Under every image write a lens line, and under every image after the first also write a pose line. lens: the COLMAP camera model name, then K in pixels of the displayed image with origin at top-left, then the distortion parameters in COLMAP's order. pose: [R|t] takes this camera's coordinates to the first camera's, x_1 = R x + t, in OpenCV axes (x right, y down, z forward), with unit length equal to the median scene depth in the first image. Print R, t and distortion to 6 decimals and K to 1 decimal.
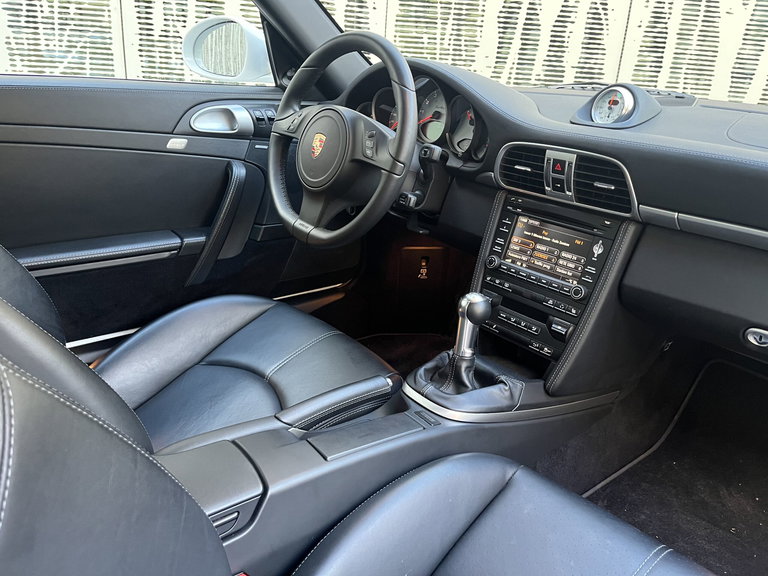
lens RADIAL K [[582.7, 0, 384.7], [0, 582.7, 275.1], [0, 0, 1]] dist [0.087795, -0.121795]
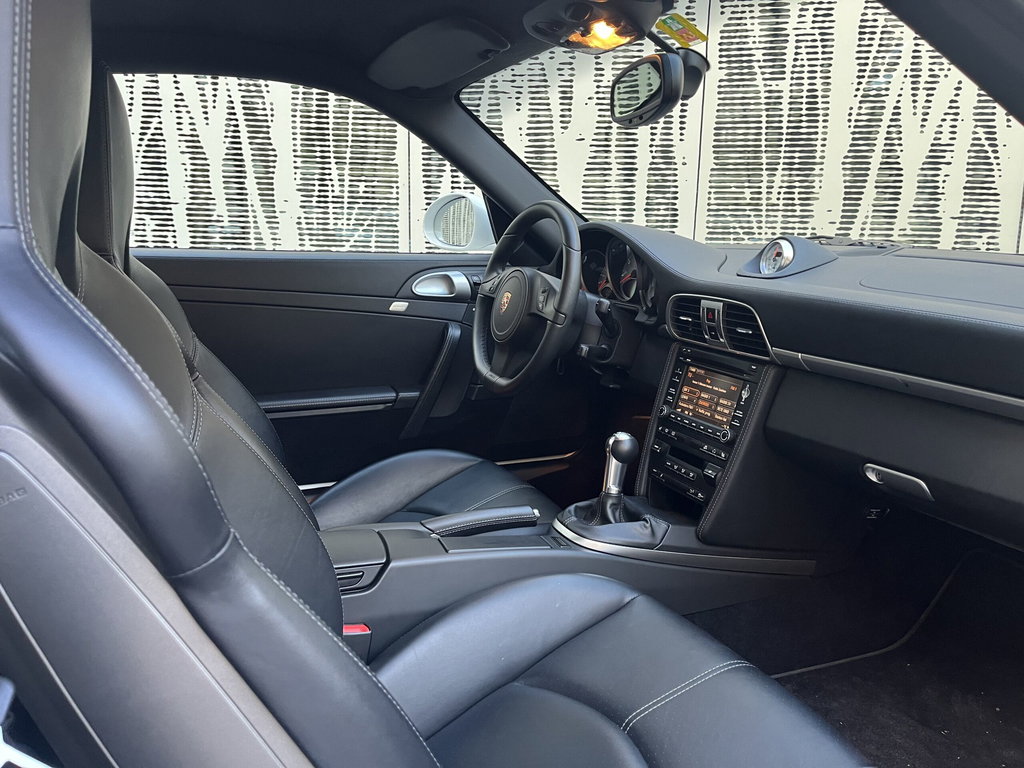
lens RADIAL K [[771.5, 0, 520.8], [0, 771.5, 373.3], [0, 0, 1]] dist [0.075971, -0.089902]
pose [[0.959362, 0.007317, -0.282085, 0.302888], [-0.052799, 0.986663, -0.153976, 0.121670], [0.277196, 0.162613, 0.946953, -0.310978]]
